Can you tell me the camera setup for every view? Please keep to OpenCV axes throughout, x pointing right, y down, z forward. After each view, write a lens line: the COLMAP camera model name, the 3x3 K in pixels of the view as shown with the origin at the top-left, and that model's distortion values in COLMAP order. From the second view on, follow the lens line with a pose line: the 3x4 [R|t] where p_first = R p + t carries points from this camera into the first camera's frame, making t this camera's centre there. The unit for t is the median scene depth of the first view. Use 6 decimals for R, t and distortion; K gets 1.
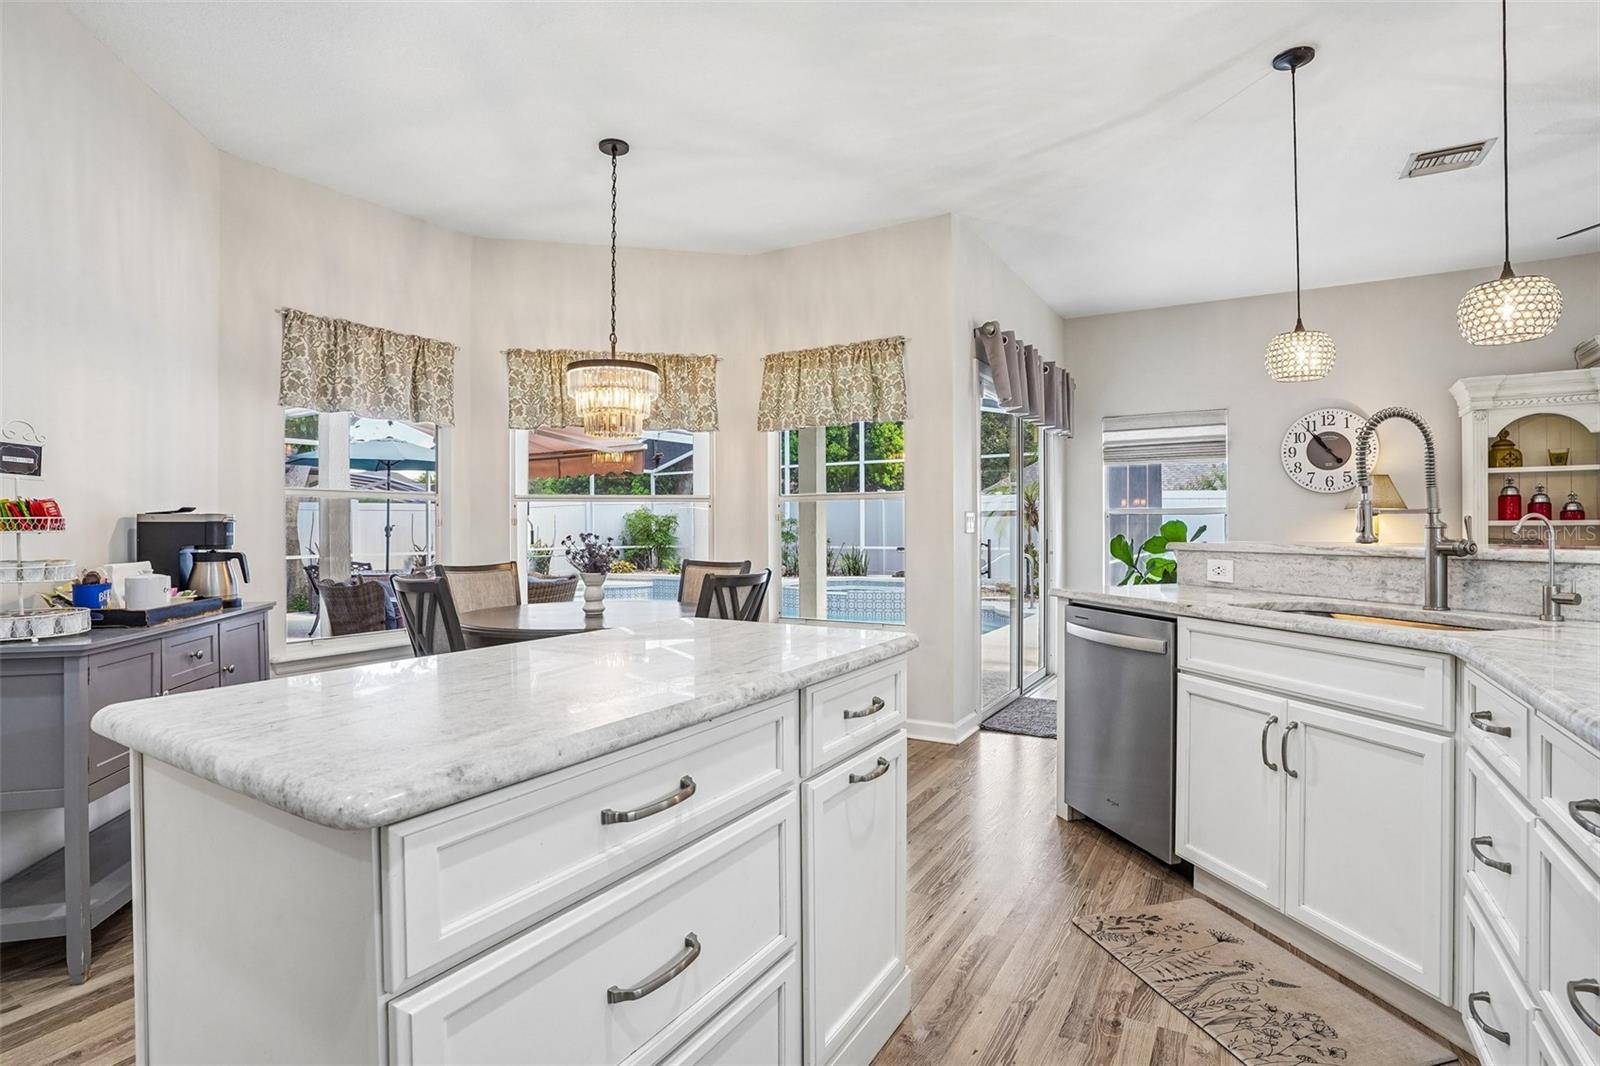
lens RADIAL K [[788.9, 0, 794.7], [0, 788.9, 529.6], [0, 0, 1]] dist [-0.072838, 0.030557]
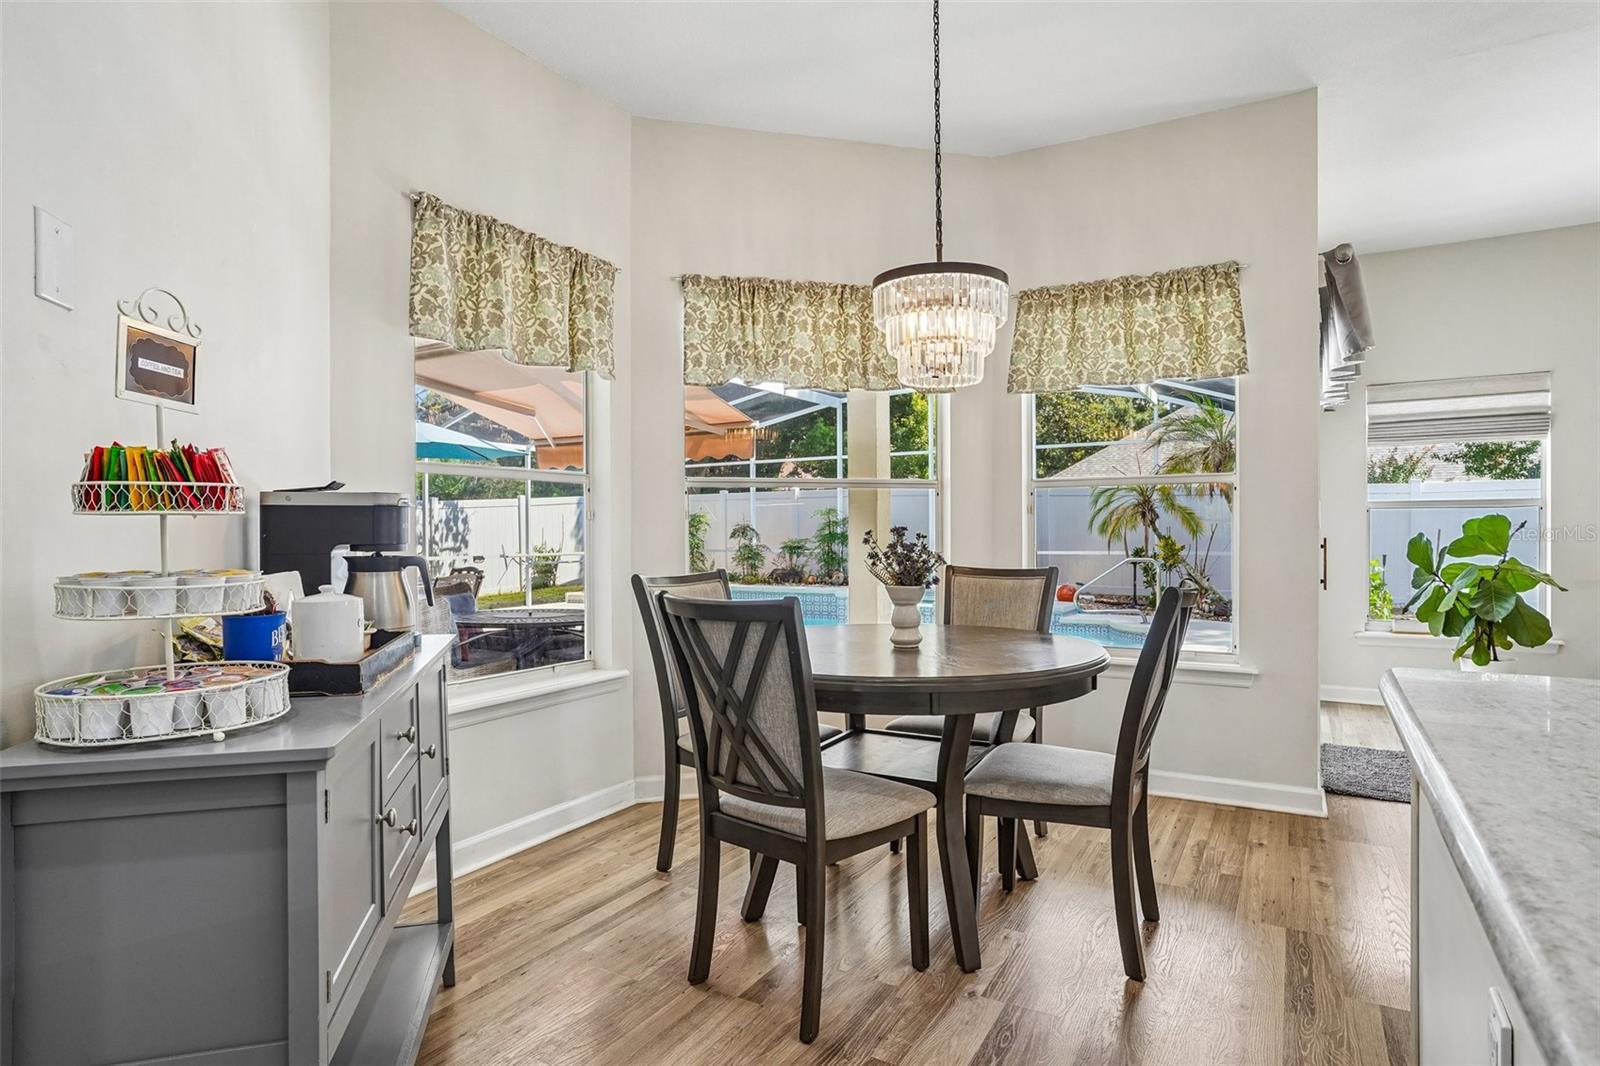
lens RADIAL K [[877.6, 0, 799.9], [0, 877.6, 538.3], [0, 0, 1]] dist [-0.045006, 0.016682]
pose [[0.999789, -0.001012, 0.020533, -0.325965], [0.000882, 0.999979, 0.006351, 0.008324], [-0.020539, -0.006332, 0.999769, 0.223603]]
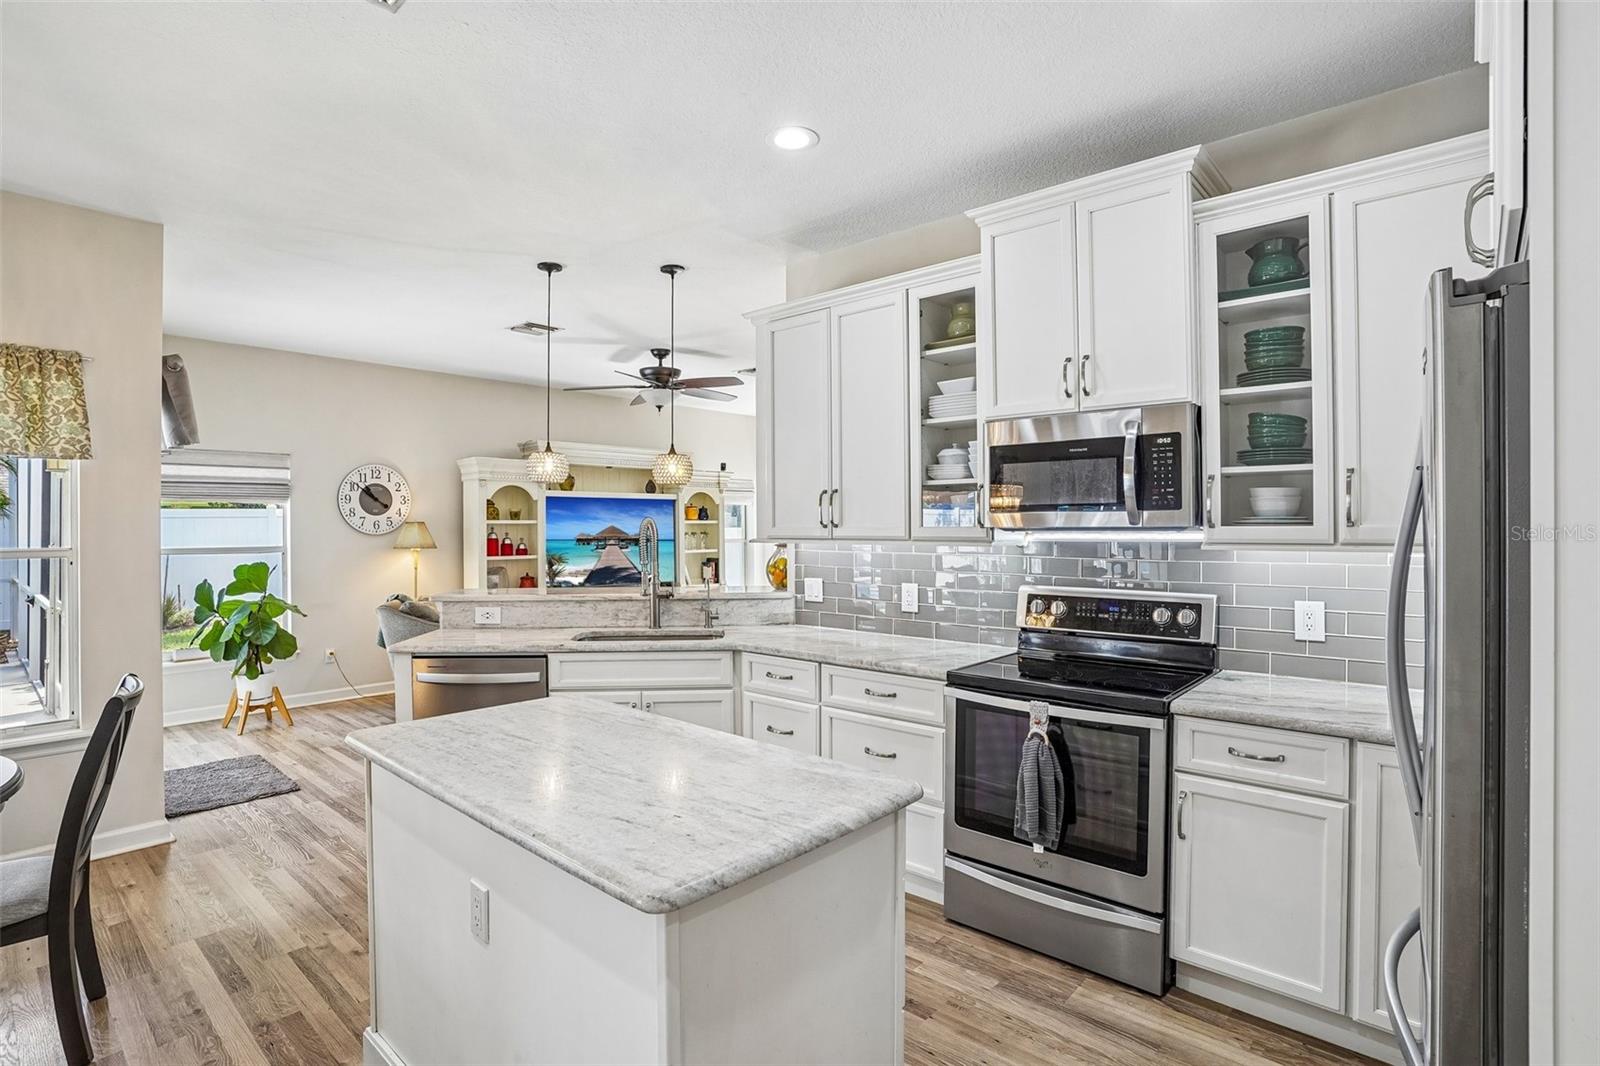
lens RADIAL K [[788.9, 0, 799.5], [0, 788.9, 524.2], [0, 0, 1]] dist [-0.072838, 0.030557]
pose [[0.181216, 0.005746, 0.983426, -0.539030], [0.006090, 0.999957, -0.006965, -0.072867], [-0.983424, 0.007251, 0.181174, 0.173204]]
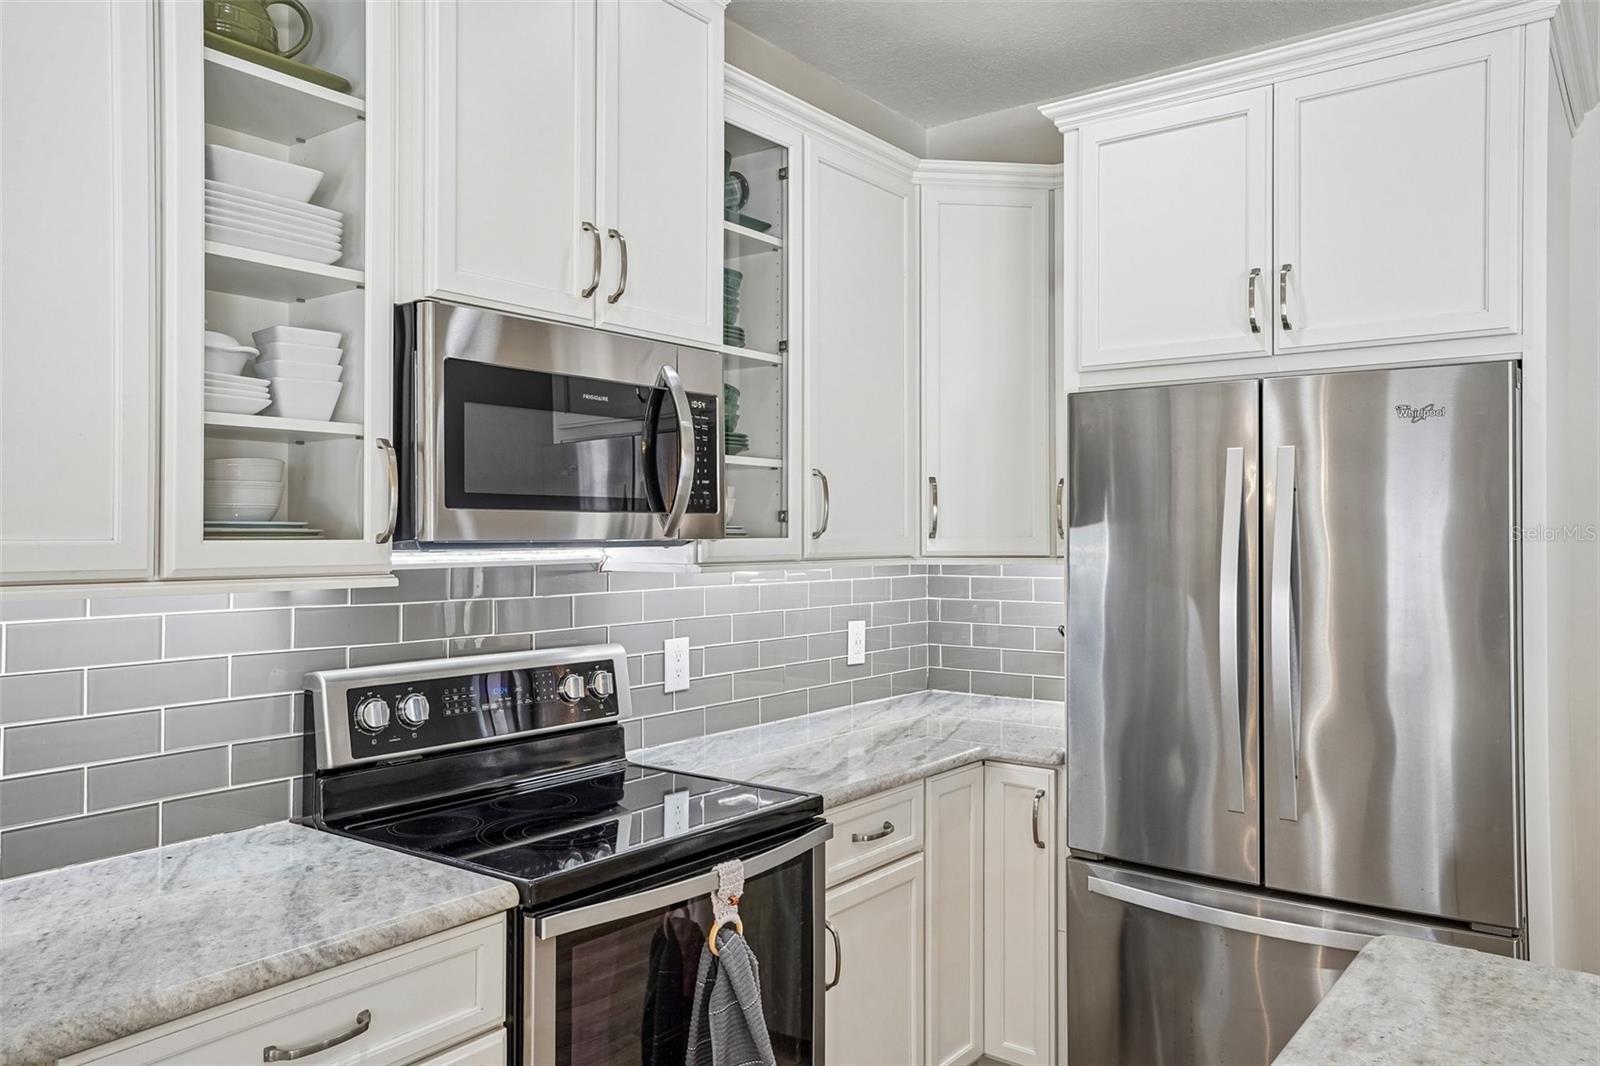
lens RADIAL K [[1171.9, 0, 790.3], [0, 1171.9, 520.5], [0, 0, 1]] dist [0.030403, 0.004150]
pose [[-0.994893, 0.006042, 0.100757, 0.057904], [0.005079, 0.999939, -0.009814, -0.077269], [-0.100810, -0.009252, -0.994863, 0.624576]]
